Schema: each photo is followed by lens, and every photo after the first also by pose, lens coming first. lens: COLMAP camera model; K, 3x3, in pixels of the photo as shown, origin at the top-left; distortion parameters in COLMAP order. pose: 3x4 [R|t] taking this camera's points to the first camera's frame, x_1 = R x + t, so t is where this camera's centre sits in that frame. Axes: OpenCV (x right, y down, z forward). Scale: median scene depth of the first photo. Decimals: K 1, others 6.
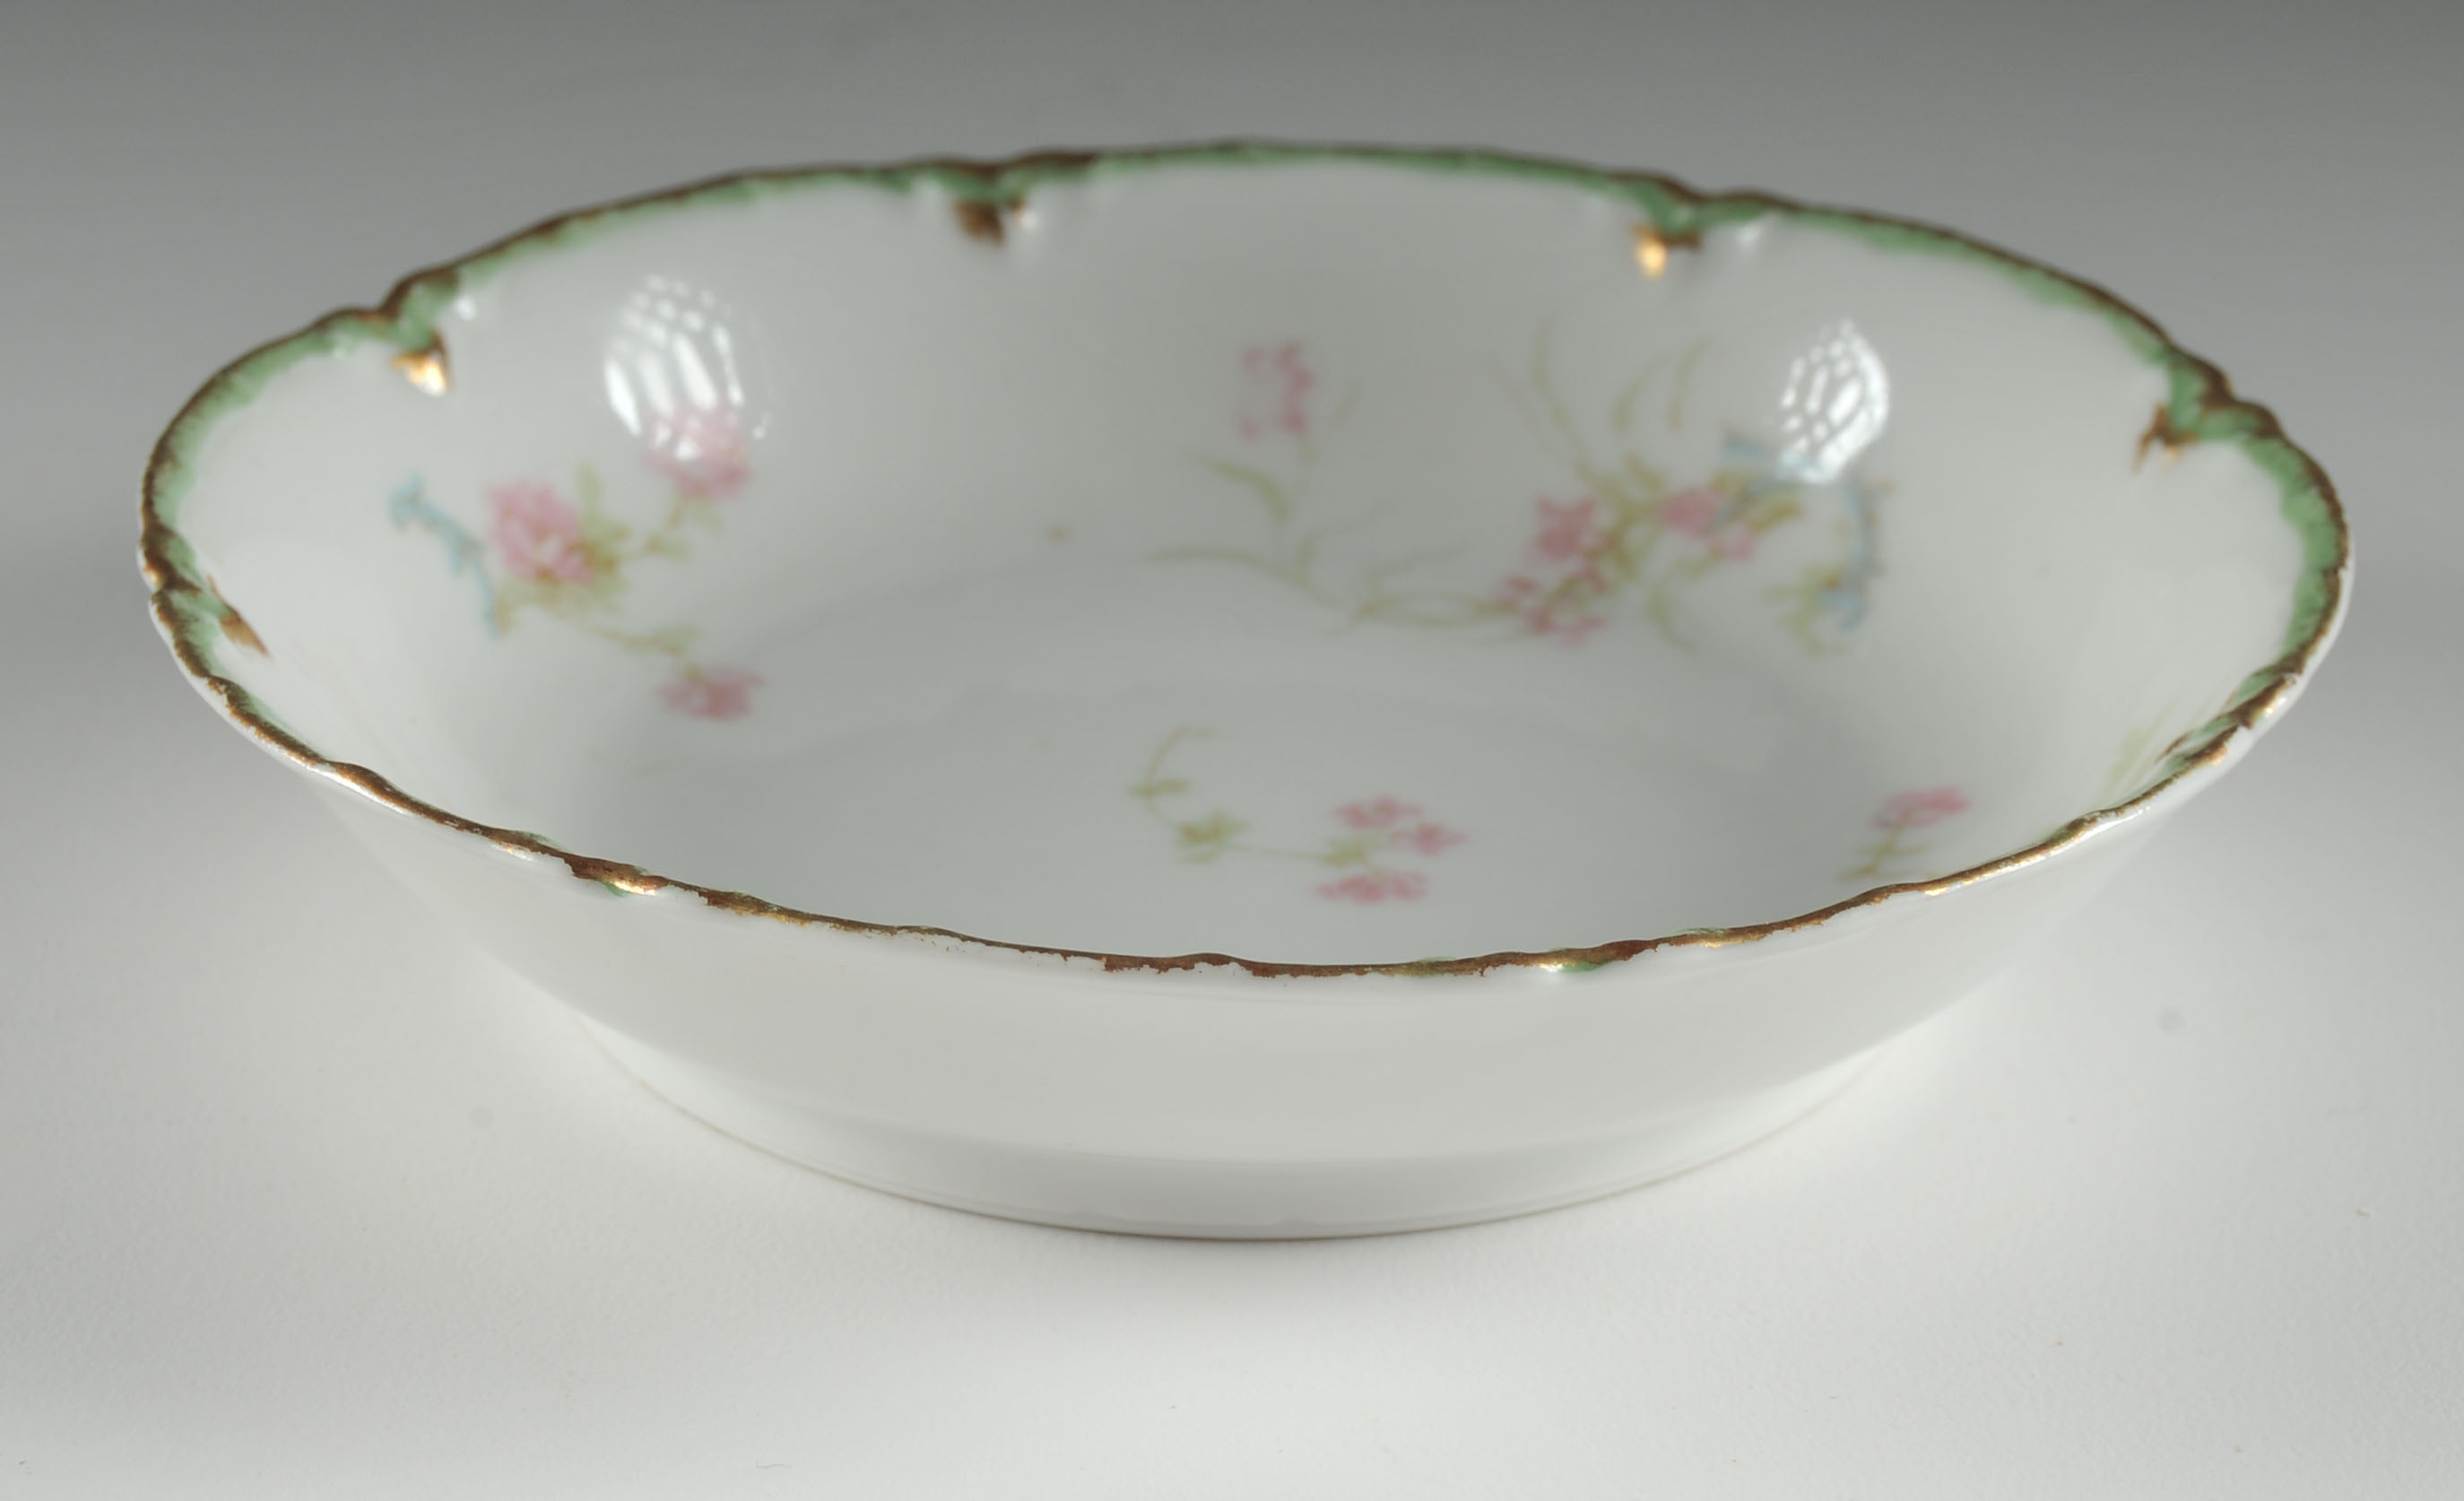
lens RADIAL K [[5916.6, 0, 1232.0], [0, 5916.6, 750.5], [0, 0, 1]] dist [-0.063116, 0.154540]
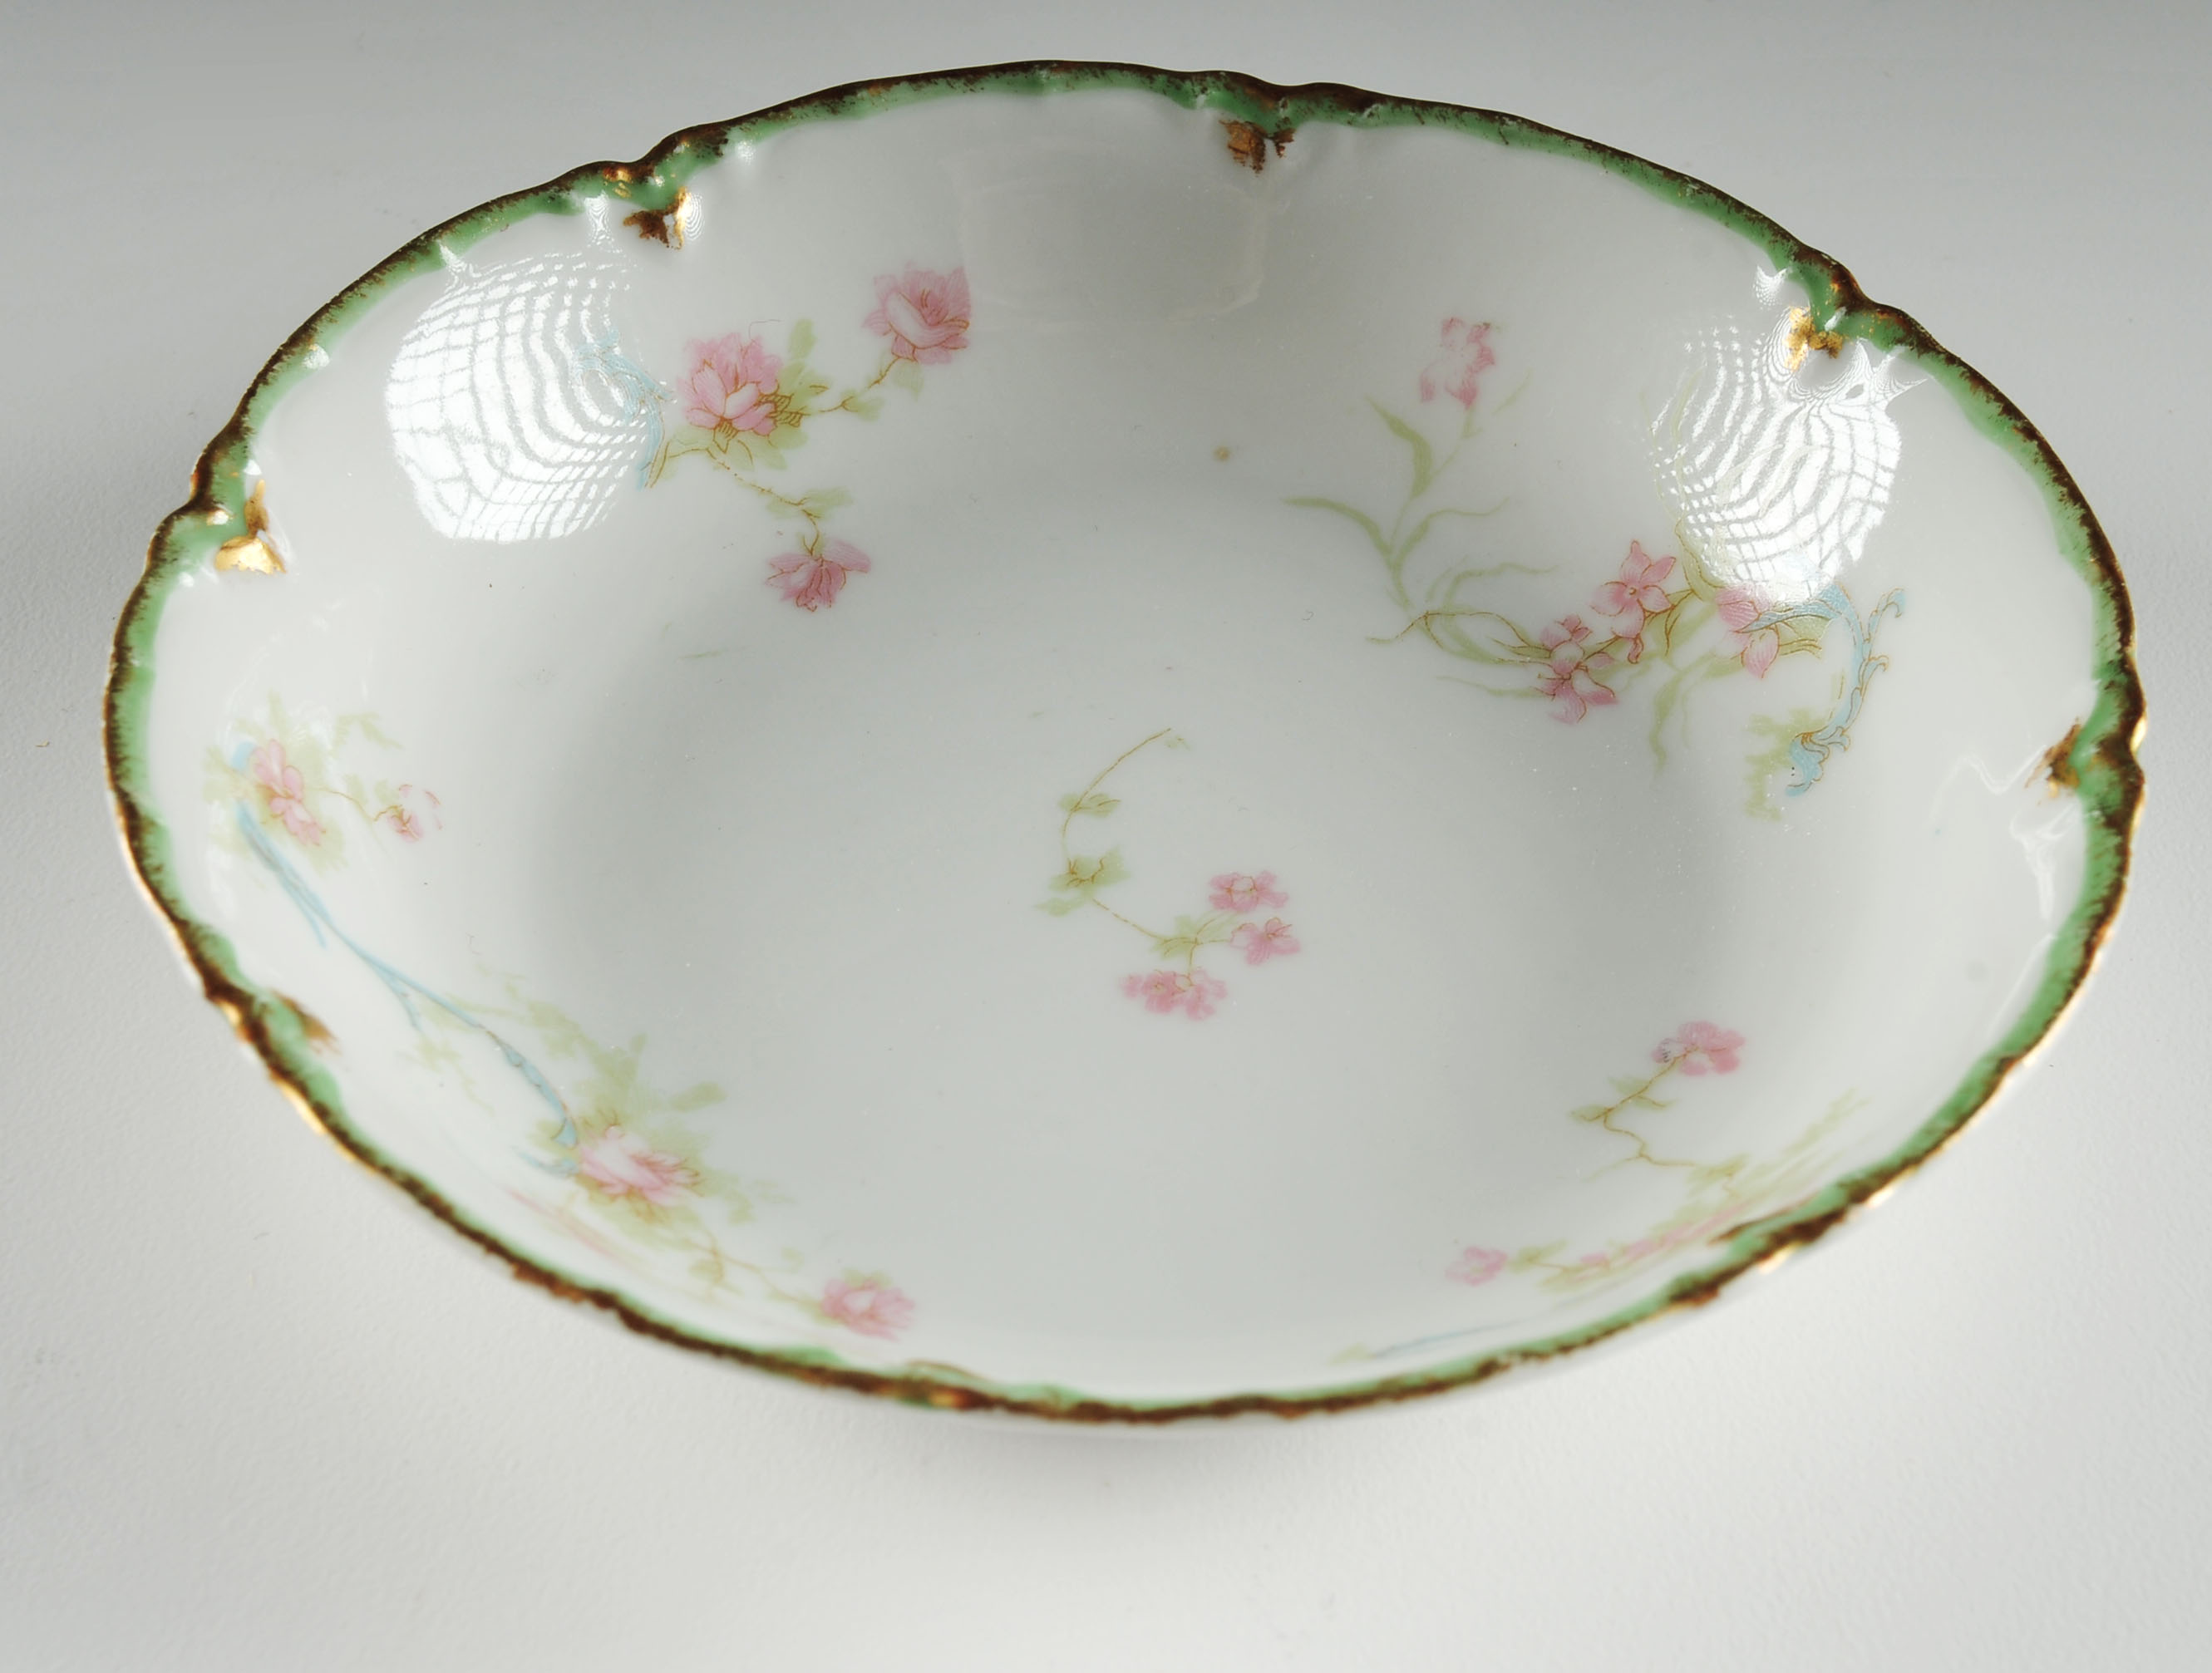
lens RADIAL K [[4068.1, 0, 1106.0], [0, 4068.1, 836.5], [0, 0, 1]] dist [-0.036768, -0.153537]
pose [[0.903685, 0.298311, -0.307188, 0.218317], [-0.182020, 0.916972, 0.355009, -0.249787], [0.387585, -0.264902, 0.882952, 0.300688]]
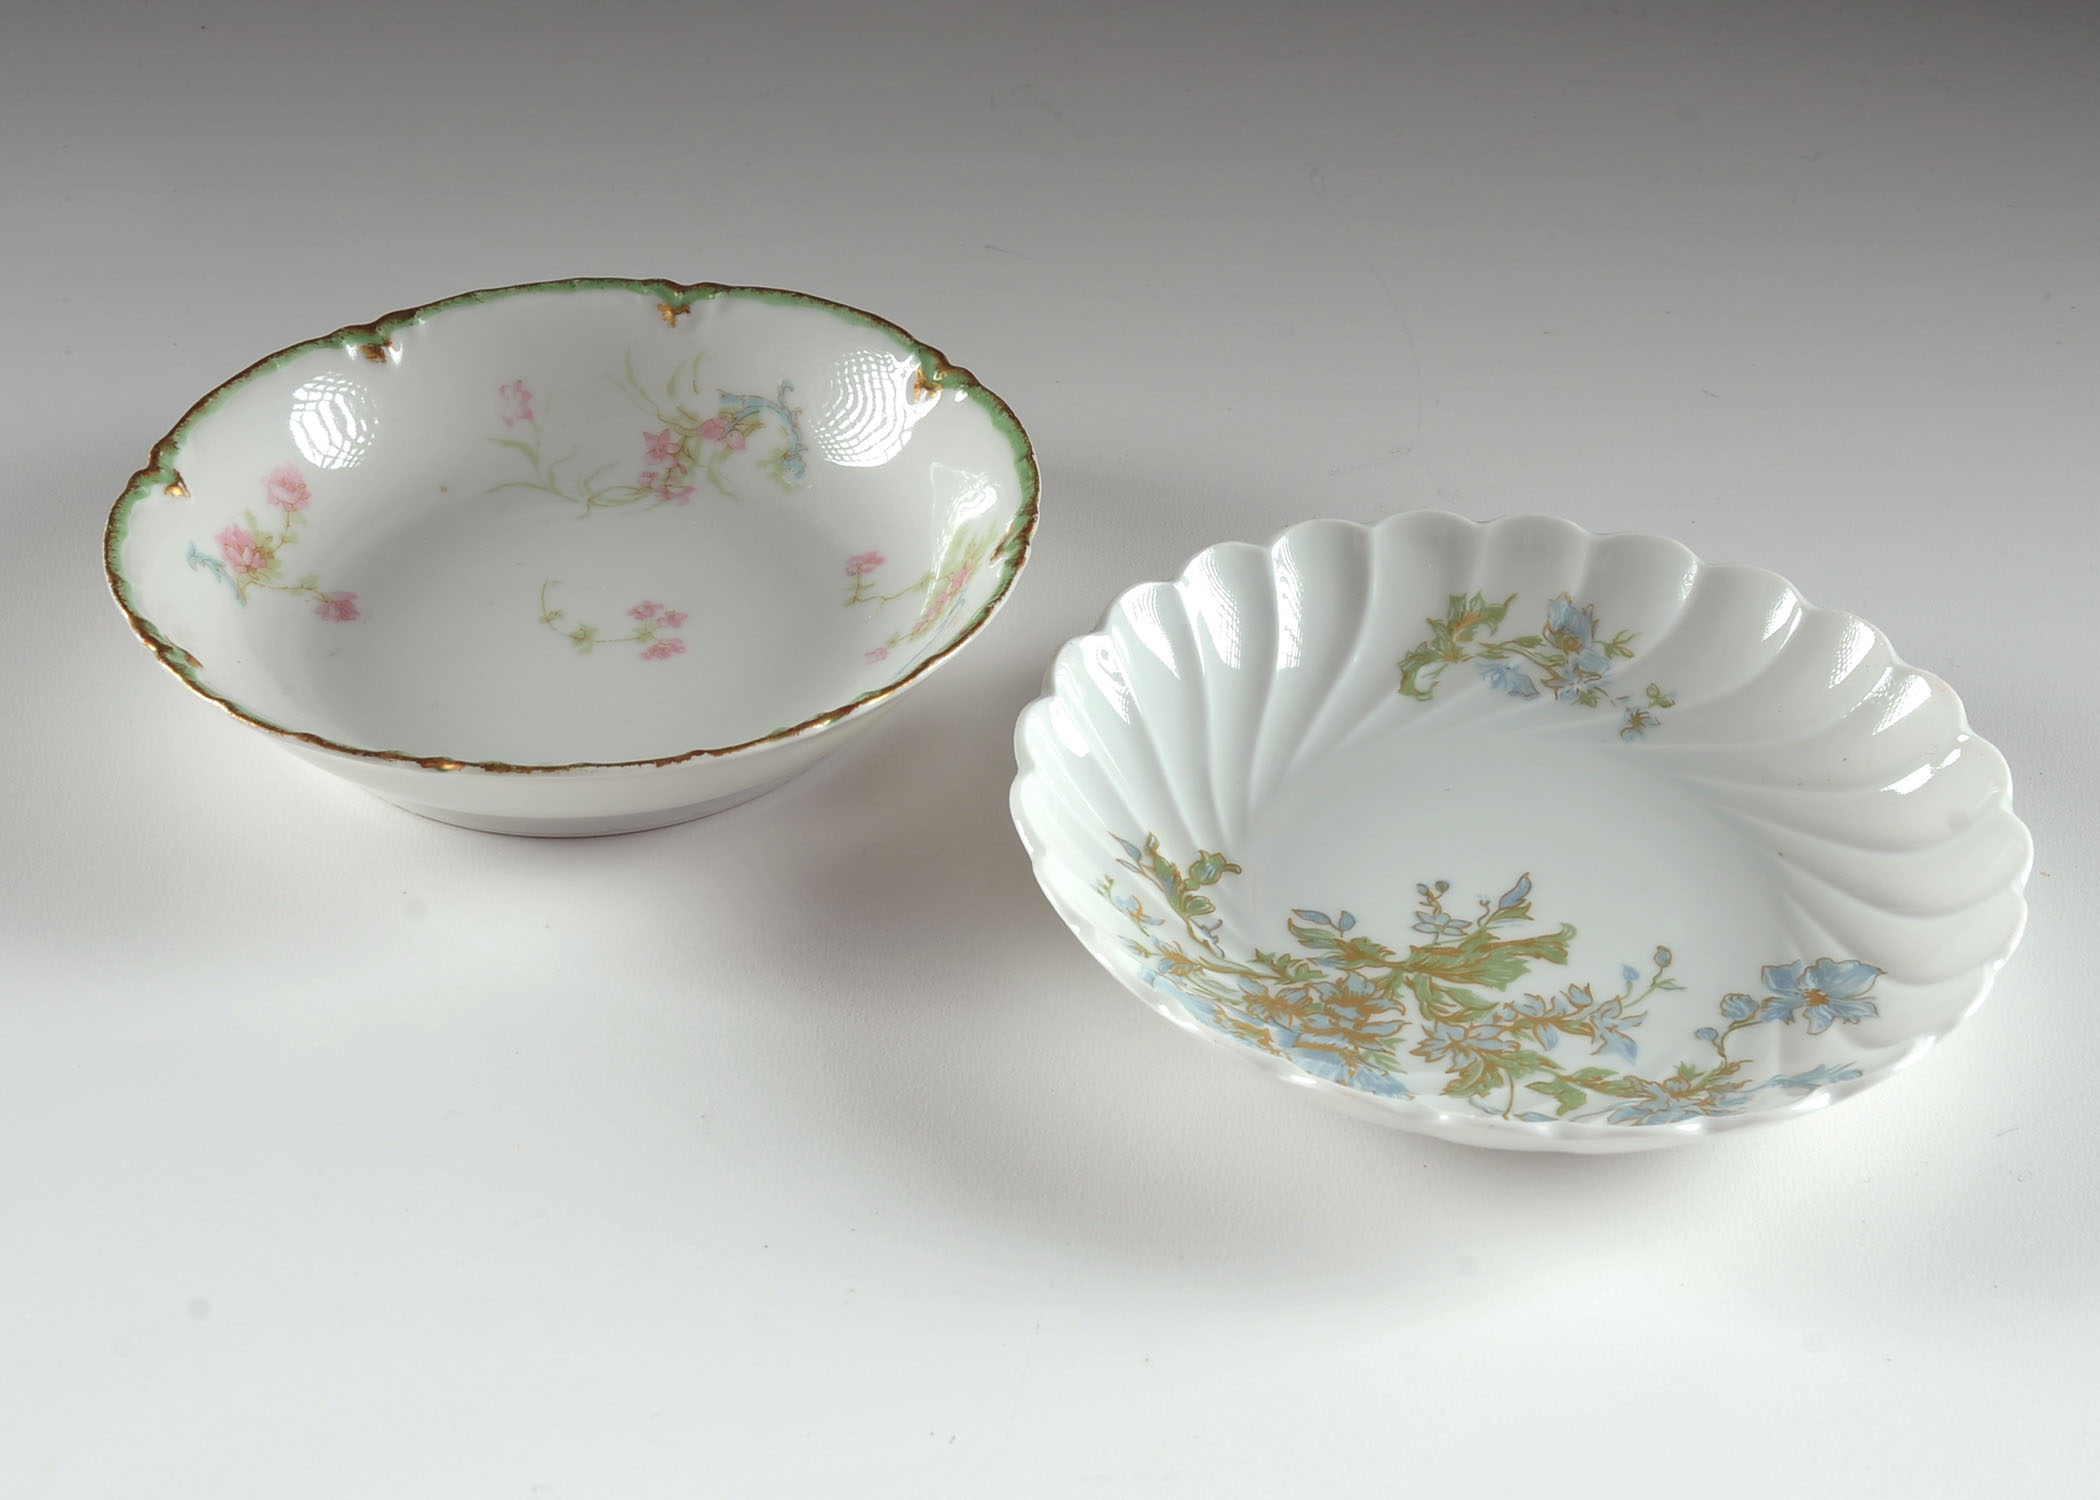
lens RADIAL K [[3102.0, 0, 1050.0], [0, 3102.0, 750.0], [0, 0, 1]] dist [-0.105639, 0.019143]
pose [[0.930233, -0.219708, 0.293929, -0.190757], [0.151026, 0.959198, 0.239019, -0.196437], [-0.334451, -0.177952, 0.925460, -0.203694]]
